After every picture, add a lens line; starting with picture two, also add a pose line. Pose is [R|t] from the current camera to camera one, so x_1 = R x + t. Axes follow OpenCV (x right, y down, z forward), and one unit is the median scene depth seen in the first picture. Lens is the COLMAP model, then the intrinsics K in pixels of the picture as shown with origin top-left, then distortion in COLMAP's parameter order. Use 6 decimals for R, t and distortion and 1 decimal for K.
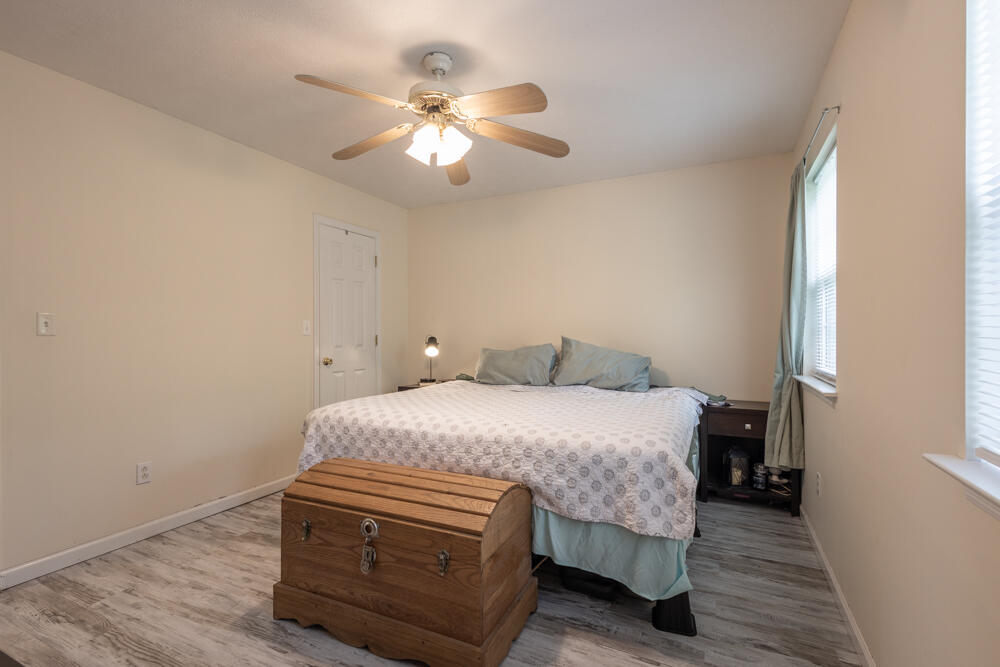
lens RADIAL K [[458.9, 0, 498.7], [0, 458.9, 334.4], [0, 0, 1]] dist [0.018706, -0.006560]
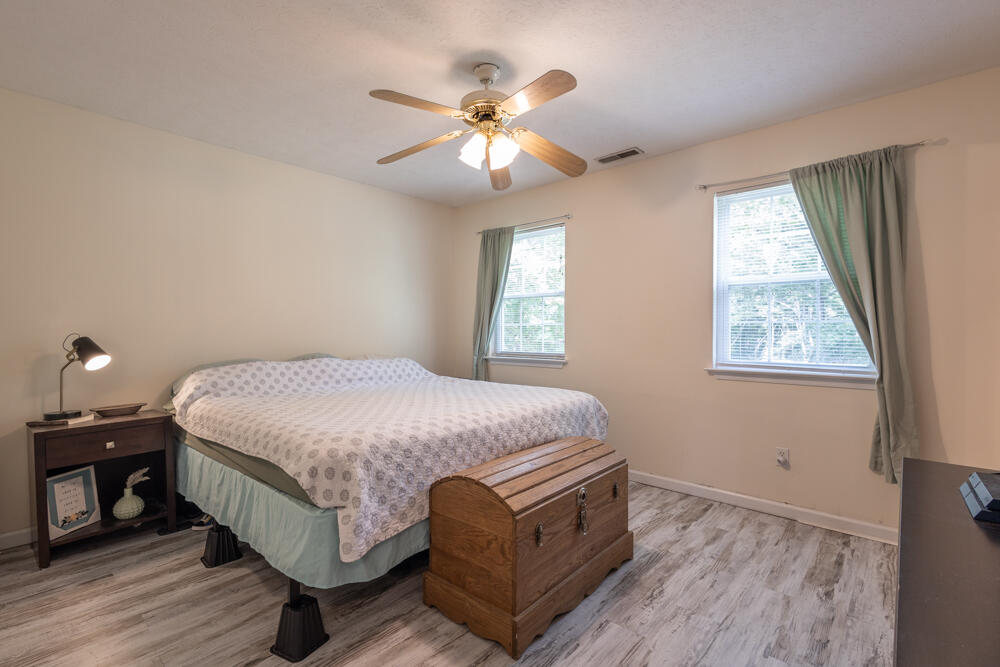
lens RADIAL K [[458.9, 0, 498.7], [0, 458.9, 334.4], [0, 0, 1]] dist [0.018706, -0.006560]
pose [[0.287568, -0.013894, 0.957659, -1.141645], [0.007720, 0.999896, 0.012189, -0.006599], [-0.957729, 0.003888, 0.287646, 0.675543]]
